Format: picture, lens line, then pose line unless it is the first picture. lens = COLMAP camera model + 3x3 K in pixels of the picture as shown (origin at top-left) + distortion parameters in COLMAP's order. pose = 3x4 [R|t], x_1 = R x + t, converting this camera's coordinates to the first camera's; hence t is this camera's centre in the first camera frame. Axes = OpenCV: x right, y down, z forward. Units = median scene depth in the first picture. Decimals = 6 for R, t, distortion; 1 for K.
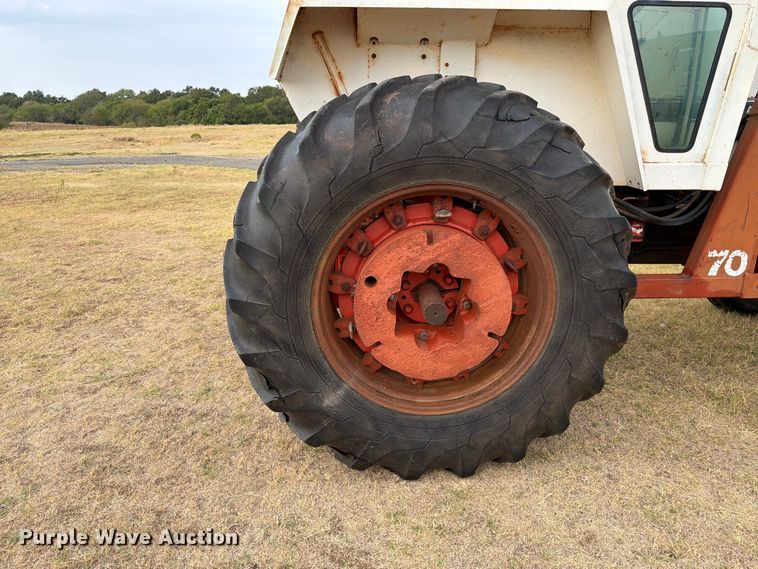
lens RADIAL K [[537.4, 0, 377.5], [0, 537.4, 291.0], [0, 0, 1]] dist [0.040318, -0.050969]
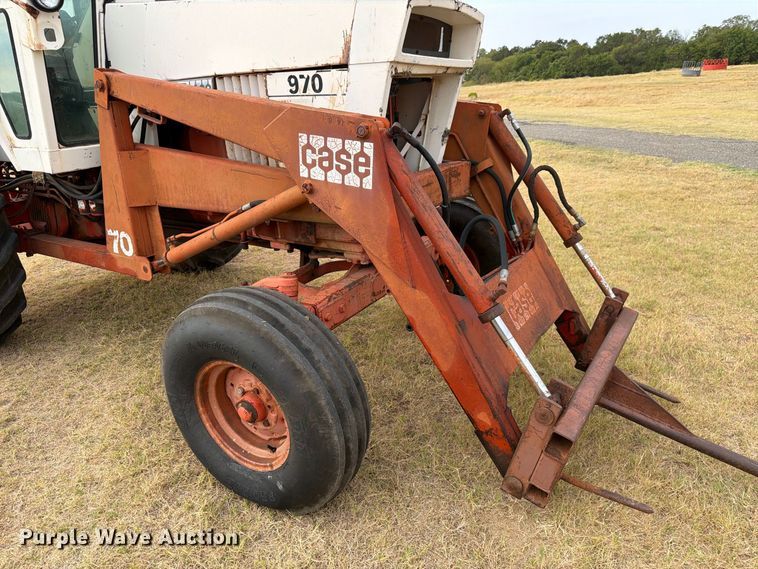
lens RADIAL K [[537.5, 0, 378.5], [0, 537.5, 285.7], [0, 0, 1]] dist [0.103316, -0.161279]
pose [[0.824583, 0.159359, -0.542832, 1.871703], [-0.124442, 0.987099, 0.100750, -0.157632], [0.551884, -0.015526, 0.833776, 0.434999]]
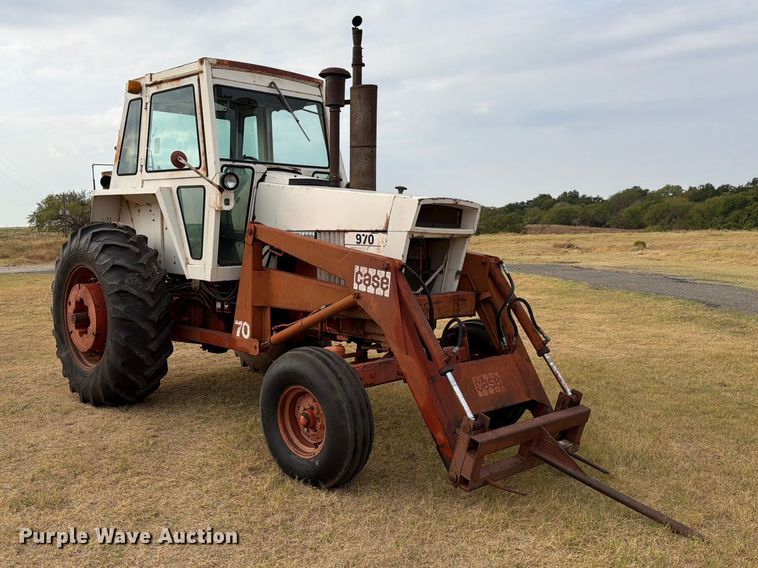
lens RADIAL K [[720.6, 0, 357.0], [0, 720.6, 284.5], [0, 0, 1]] dist [0.081671, -0.008255]
pose [[0.669054, 0.066381, -0.740244, 2.756446], [-0.226789, 0.966734, -0.118287, -0.005106], [0.707767, 0.247019, 0.661852, -0.230326]]
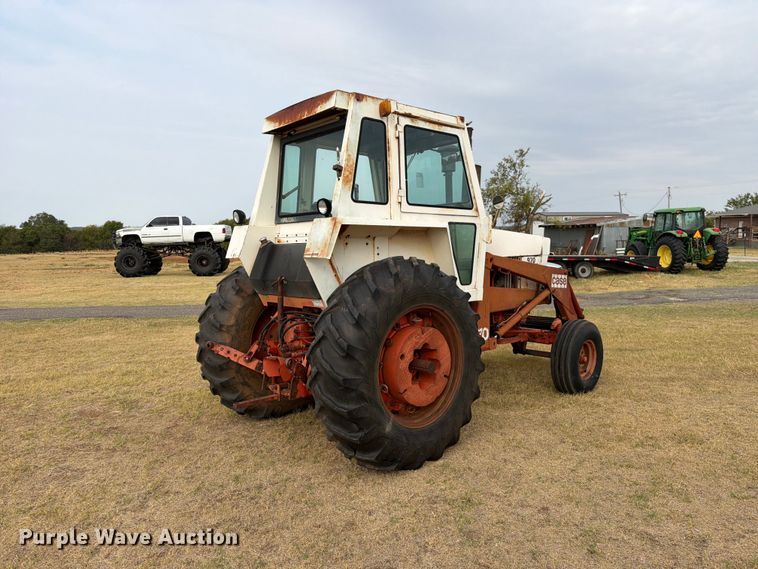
lens RADIAL K [[543.8, 0, 379.0], [0, 543.8, 284.5], [0, 0, 1]] dist [0.081186, -0.105093]
pose [[0.760654, -0.053693, 0.646933, -1.142637], [0.210508, 0.963122, -0.167576, 0.036366], [-0.614078, 0.263652, 0.743906, -0.420774]]
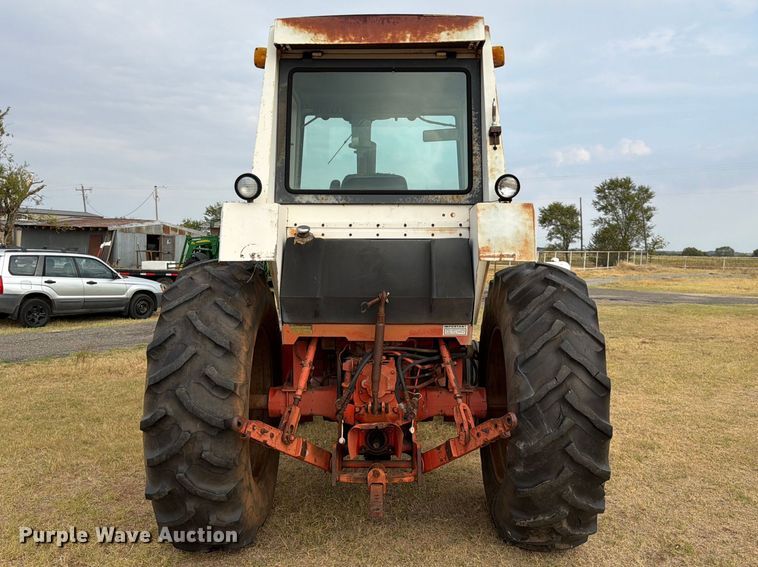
lens RADIAL K [[739.5, 0, 378.3], [0, 739.5, 309.6], [0, 0, 1]] dist [0.063765, -0.009861]
pose [[0.024375, -0.067574, 0.997417, -1.783368], [0.297083, 0.953130, 0.057313, -0.455914], [-0.954541, 0.294918, 0.043307, 1.206054]]
